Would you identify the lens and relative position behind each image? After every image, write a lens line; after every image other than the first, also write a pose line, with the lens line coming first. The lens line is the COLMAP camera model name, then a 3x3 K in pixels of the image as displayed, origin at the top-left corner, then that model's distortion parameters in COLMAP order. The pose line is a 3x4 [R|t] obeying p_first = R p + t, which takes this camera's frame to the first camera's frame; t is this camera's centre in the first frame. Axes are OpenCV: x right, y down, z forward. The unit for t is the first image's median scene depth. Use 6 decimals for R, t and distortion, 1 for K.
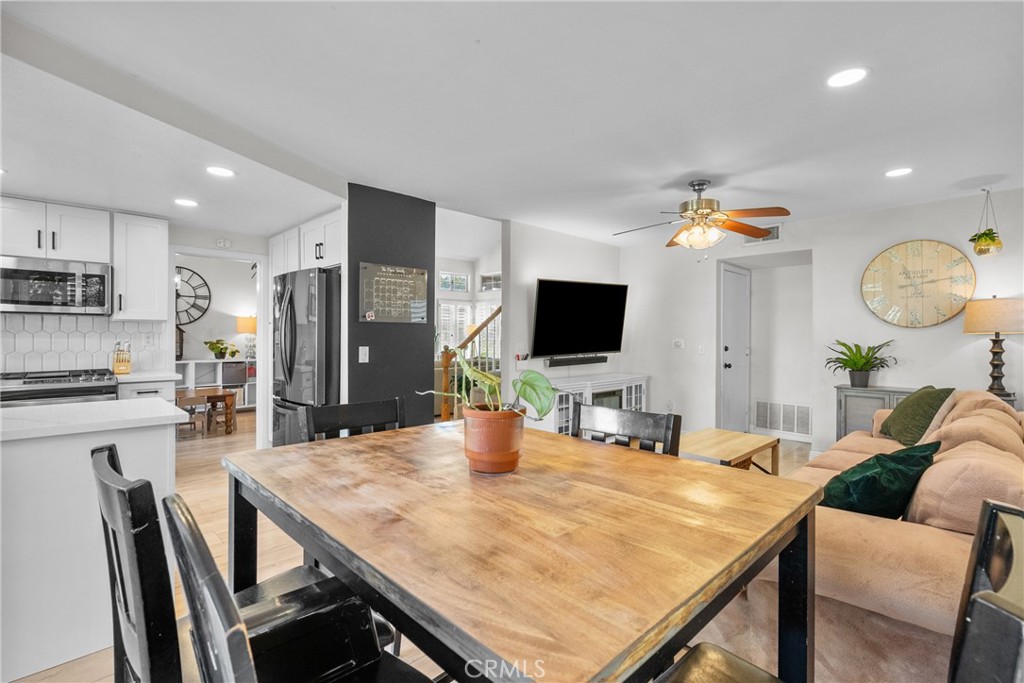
lens RADIAL K [[474.4, 0, 510.6], [0, 474.4, 335.7], [0, 0, 1]] dist [-0.000574, -0.001889]
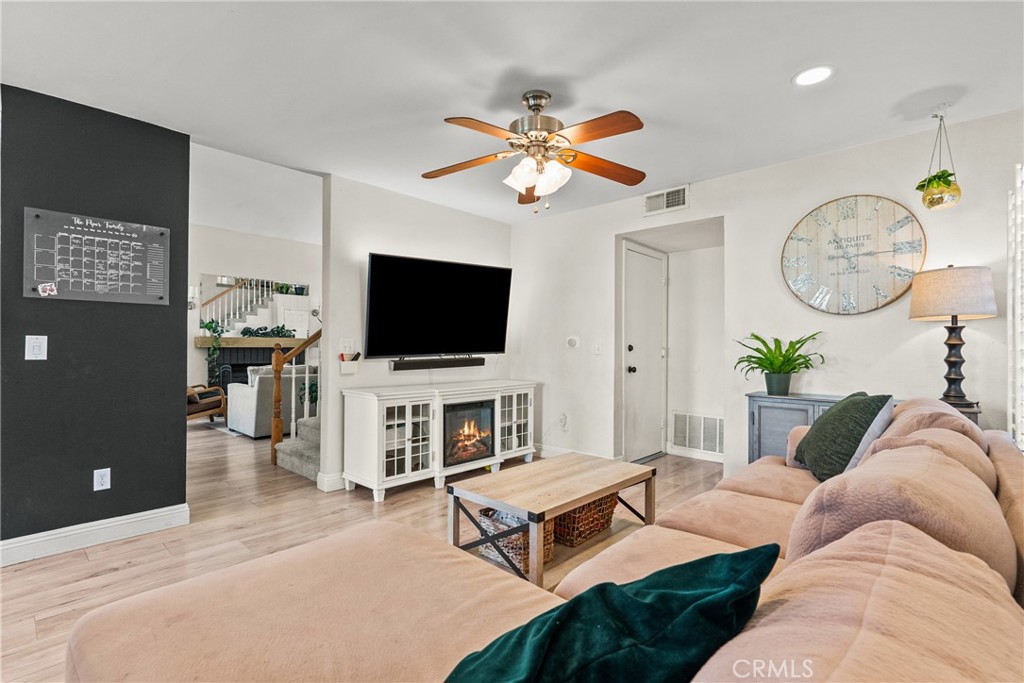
lens RADIAL K [[474.4, 0, 514.3], [0, 474.4, 346.1], [0, 0, 1]] dist [-0.000574, -0.001889]
pose [[0.998948, 0.001301, 0.045847, 0.303174], [-0.001207, 0.999997, -0.002075, 0.035223], [-0.045850, 0.002018, 0.998946, 0.288988]]
